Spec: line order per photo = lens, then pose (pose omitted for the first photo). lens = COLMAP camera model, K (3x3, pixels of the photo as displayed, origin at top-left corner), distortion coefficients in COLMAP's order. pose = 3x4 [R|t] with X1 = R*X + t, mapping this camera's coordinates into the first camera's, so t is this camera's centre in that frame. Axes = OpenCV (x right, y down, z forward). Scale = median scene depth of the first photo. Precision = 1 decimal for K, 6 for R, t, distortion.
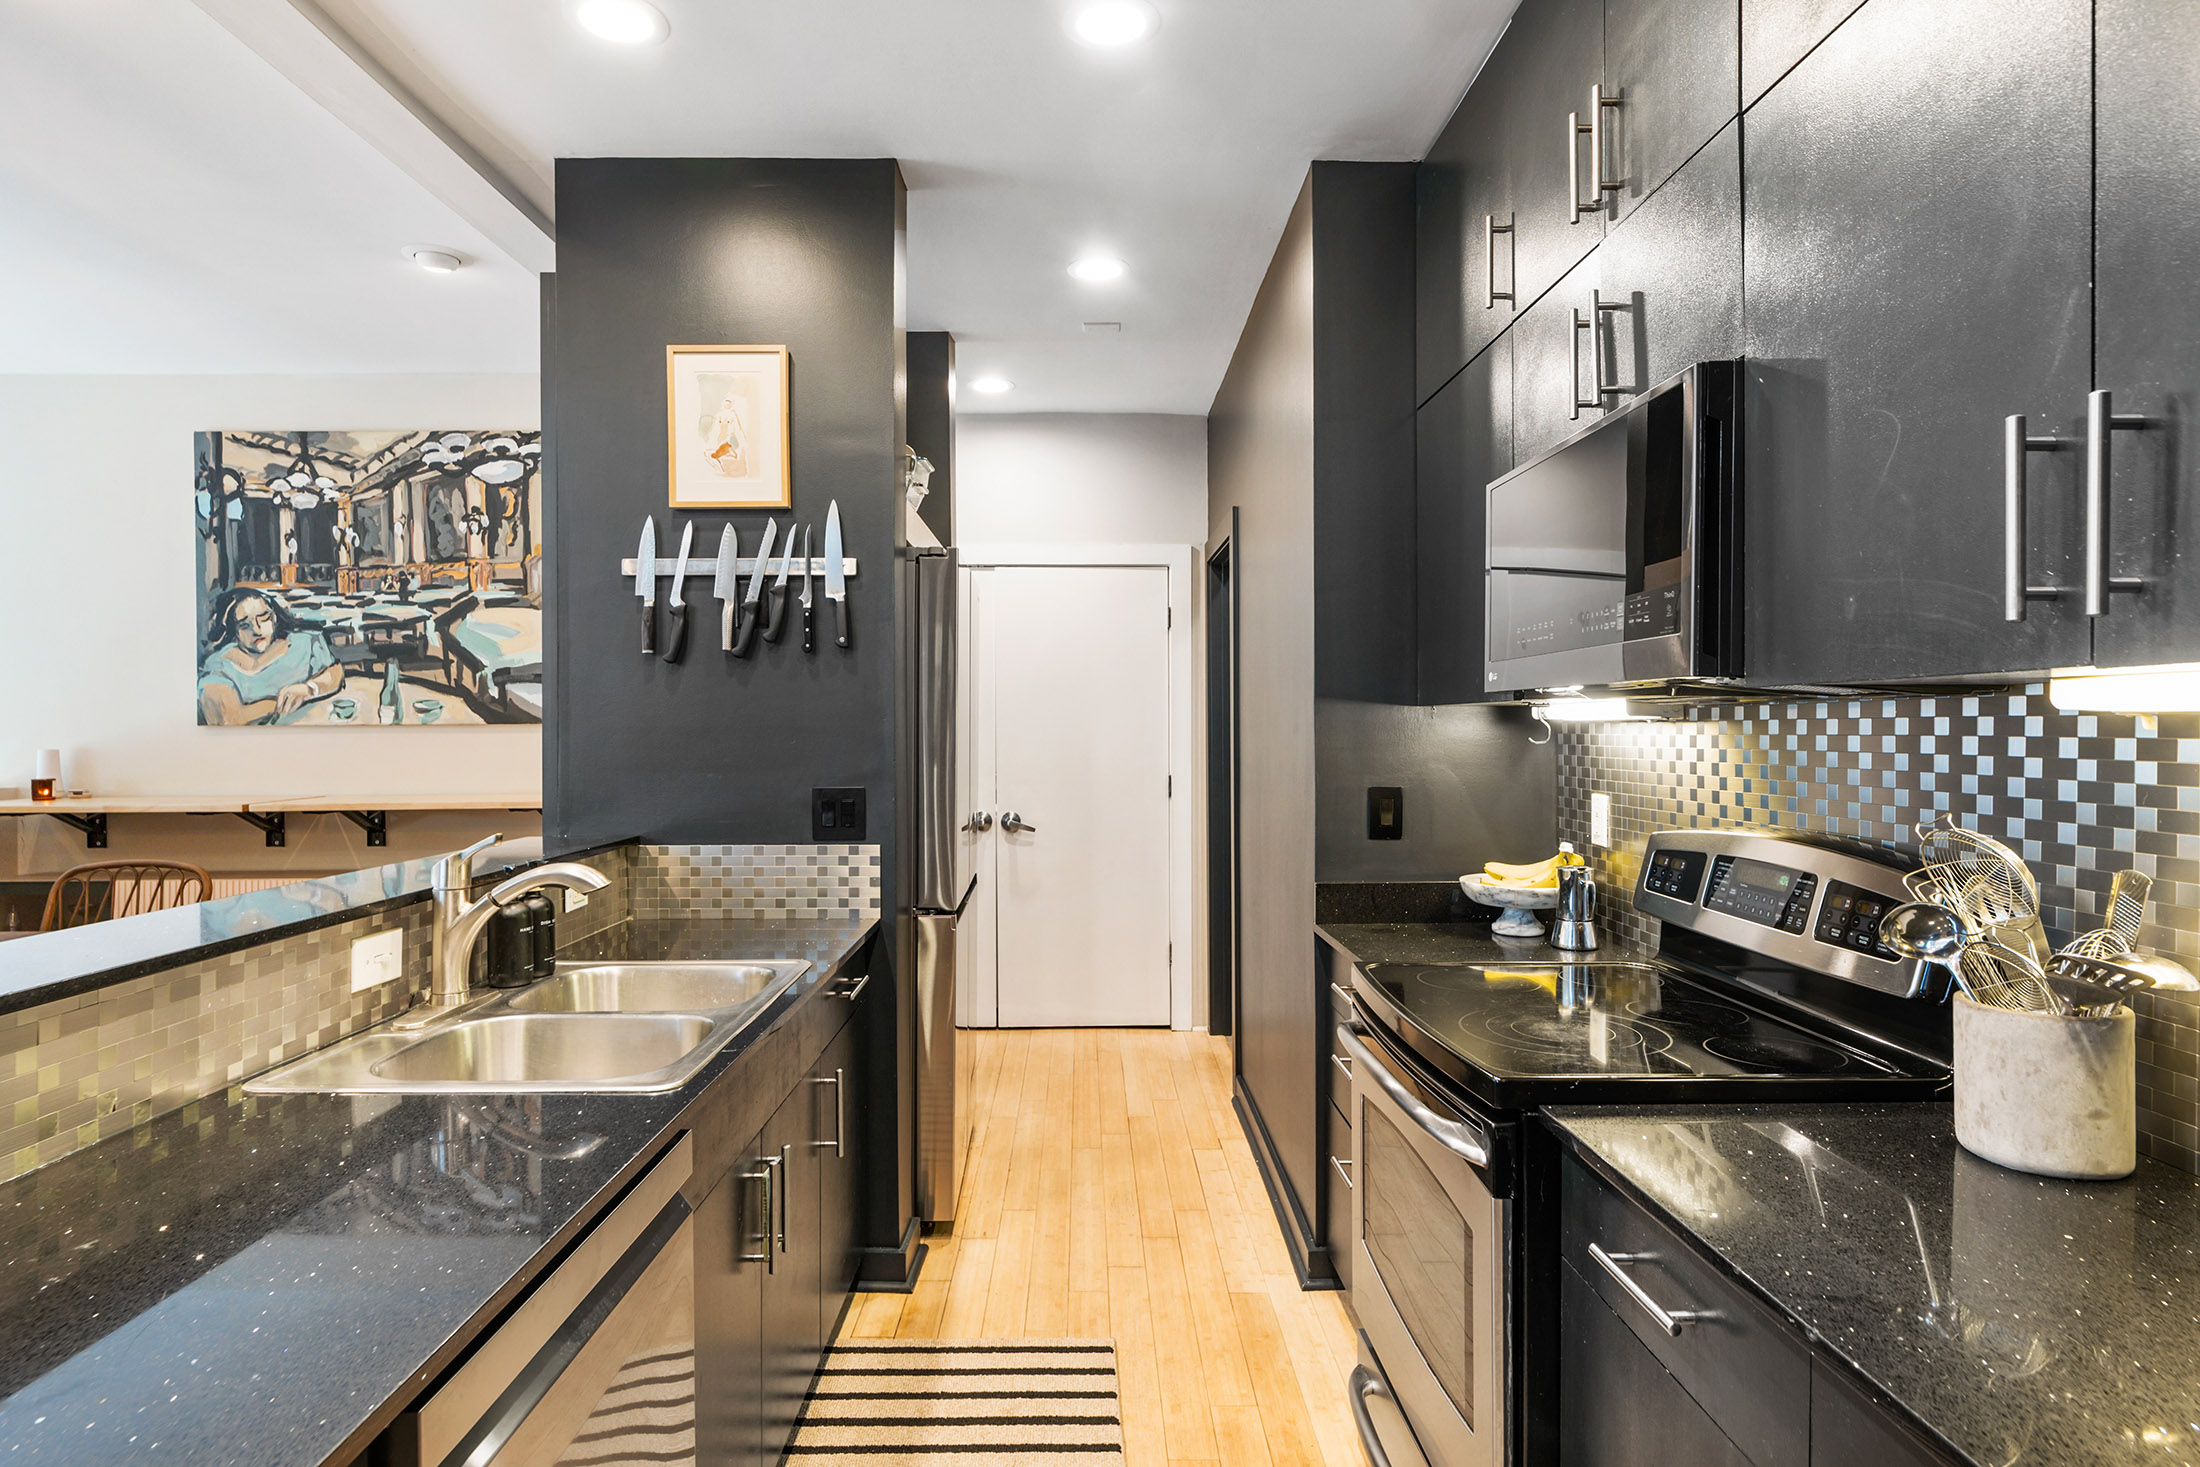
lens RADIAL K [[1180.6, 0, 1101.2], [0, 1180.6, 736.5], [0, 0, 1]] dist [-0.002676, 0.001401]
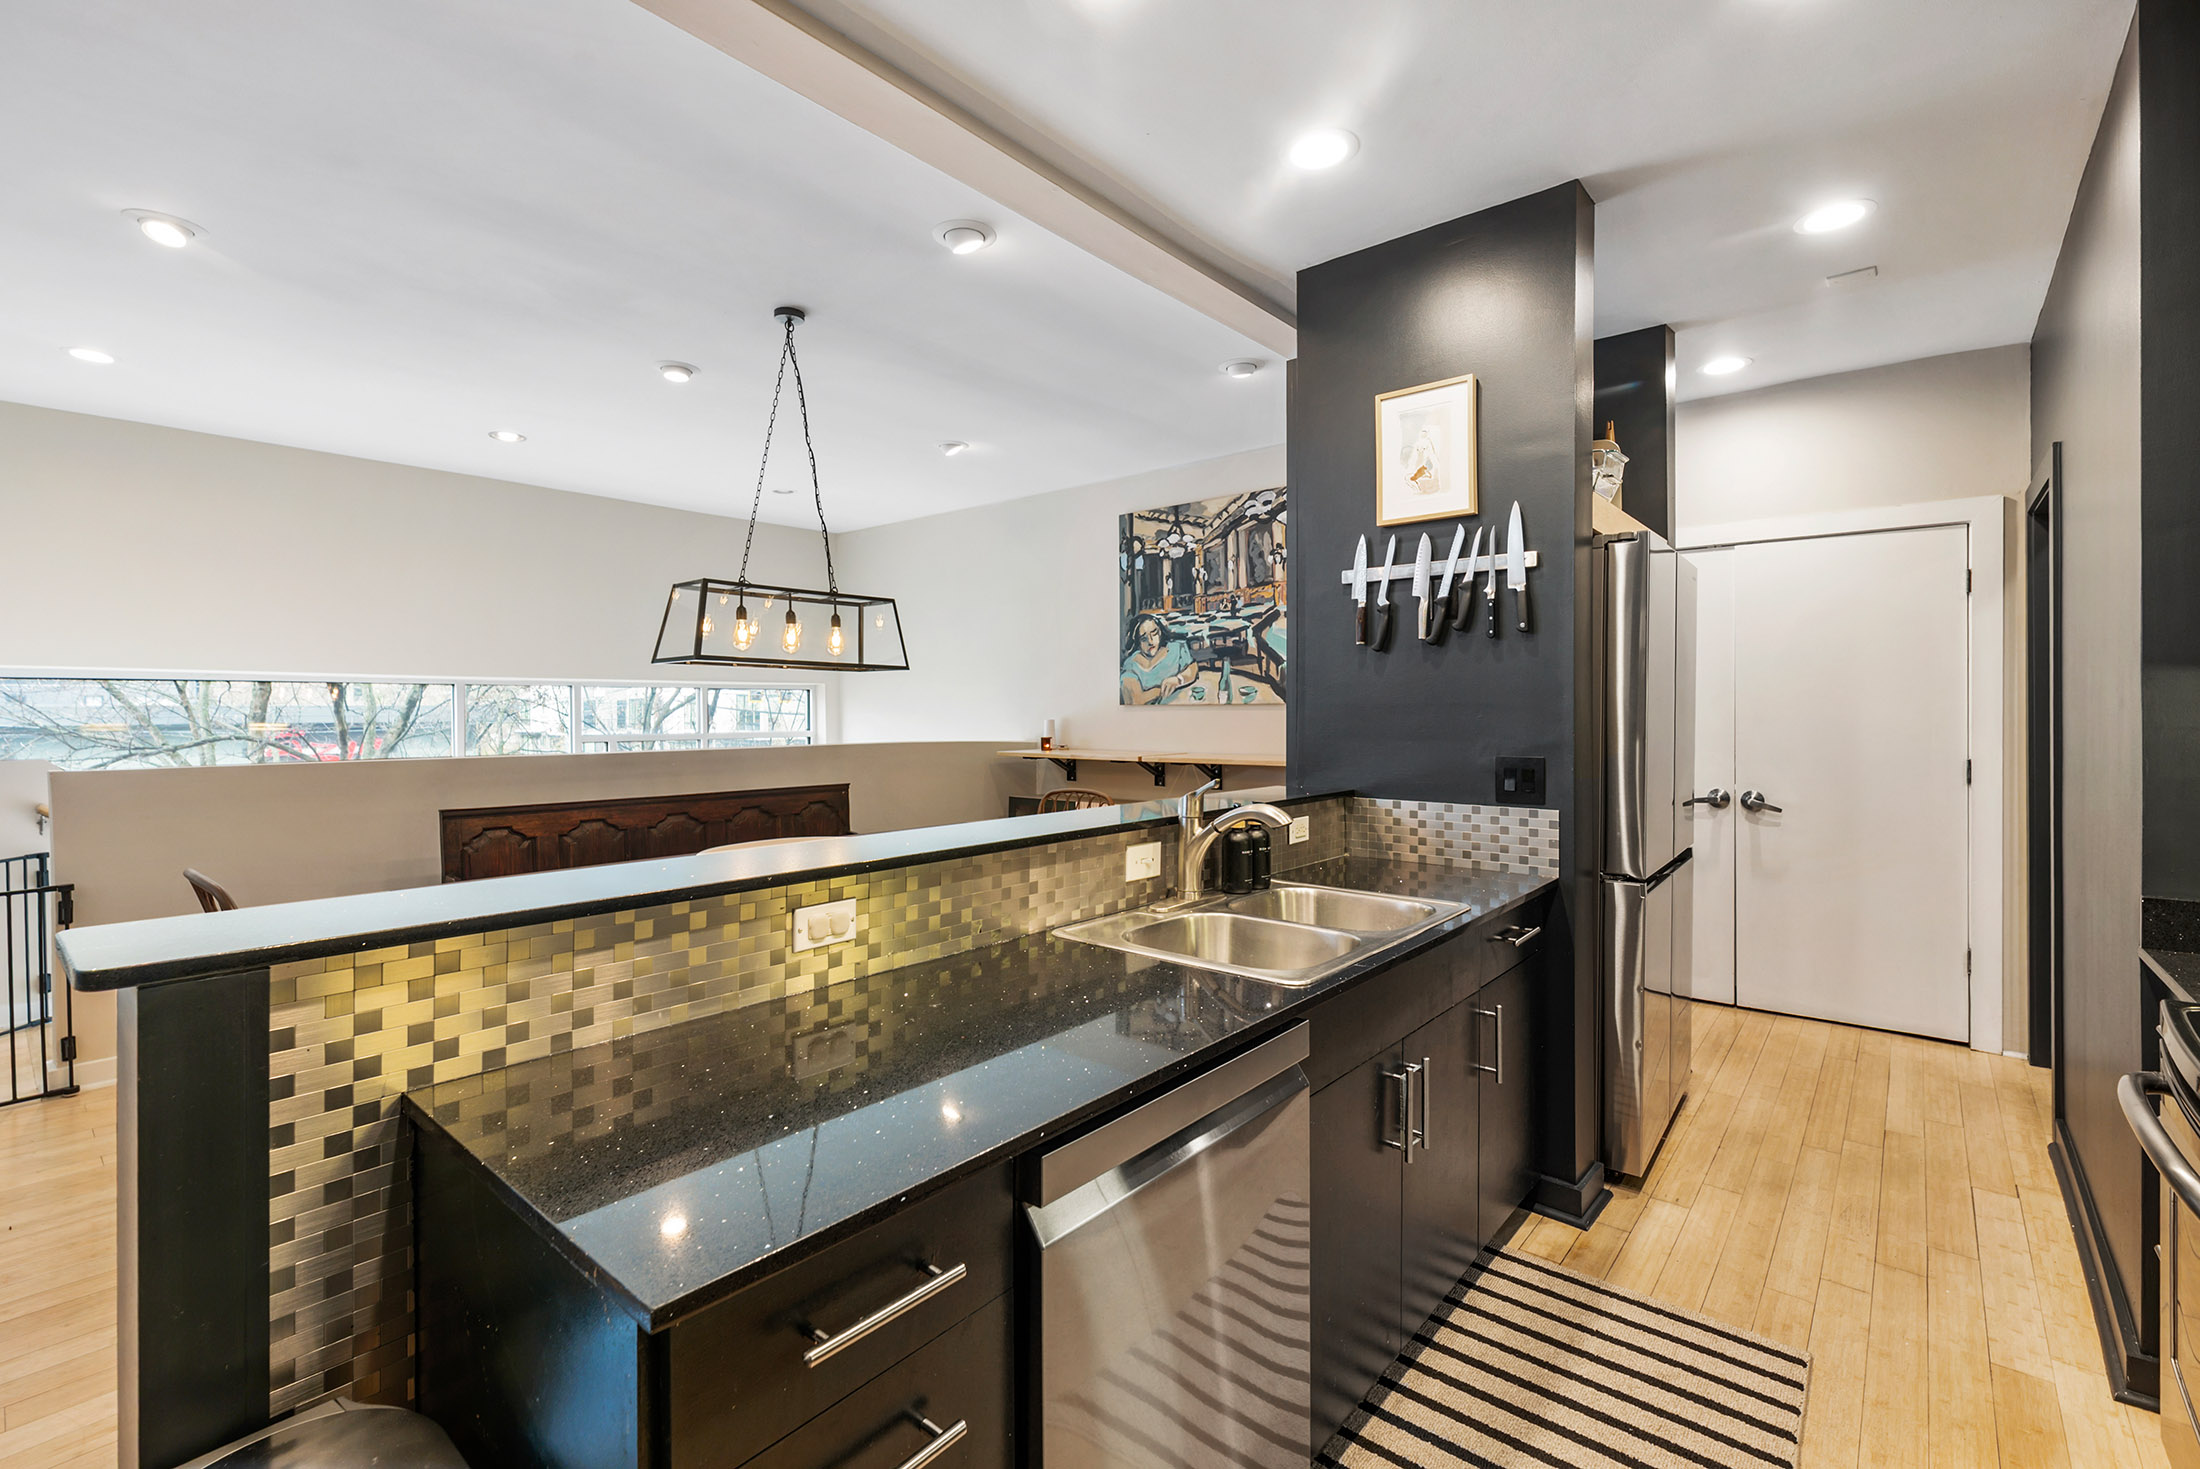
lens RADIAL K [[969.0, 0, 1092.7], [0, 969.0, 714.1], [0, 0, 1]] dist [0.001726, -0.000889]
pose [[0.751614, 0.005084, -0.659583, 0.049516], [-0.006675, 0.999978, 0.000102, 0.003150], [0.659569, 0.004326, 0.751631, 0.023788]]
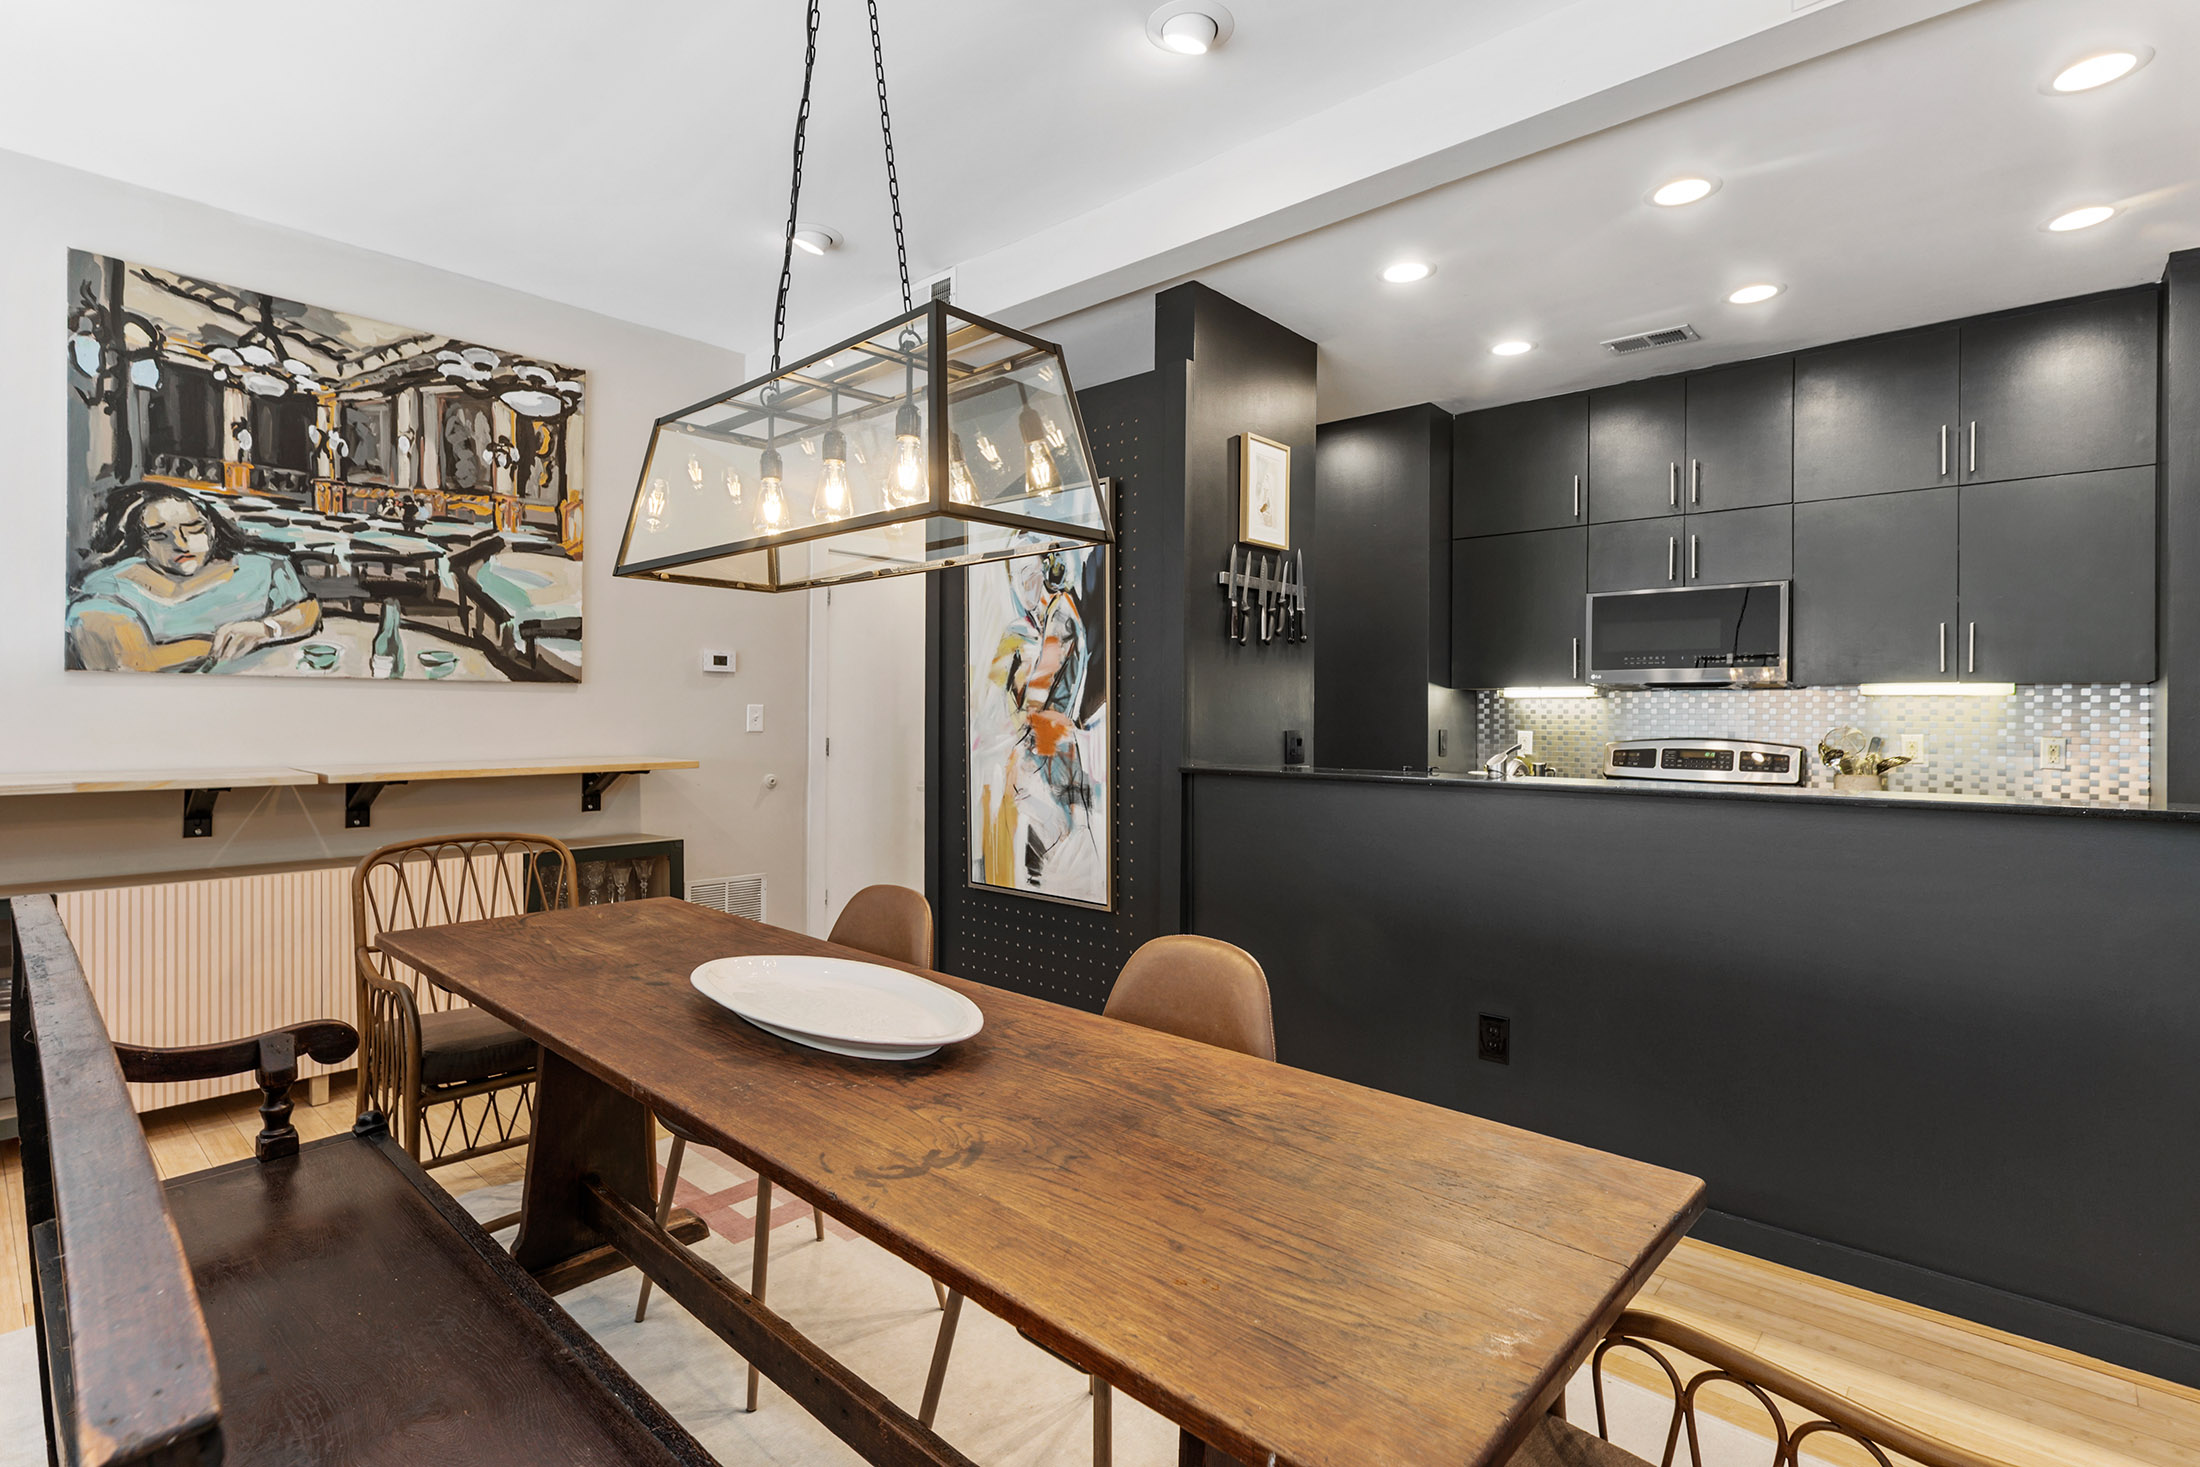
lens RADIAL K [[1075.8, 0, 1098.1], [0, 1075.8, 720.2], [0, 0, 1]] dist [0.002951, -0.000476]
pose [[0.676123, 0.006023, 0.736764, -0.905357], [-0.003327, 0.999981, -0.005121, 0.023654], [-0.736781, 0.001011, 0.676131, 0.133803]]
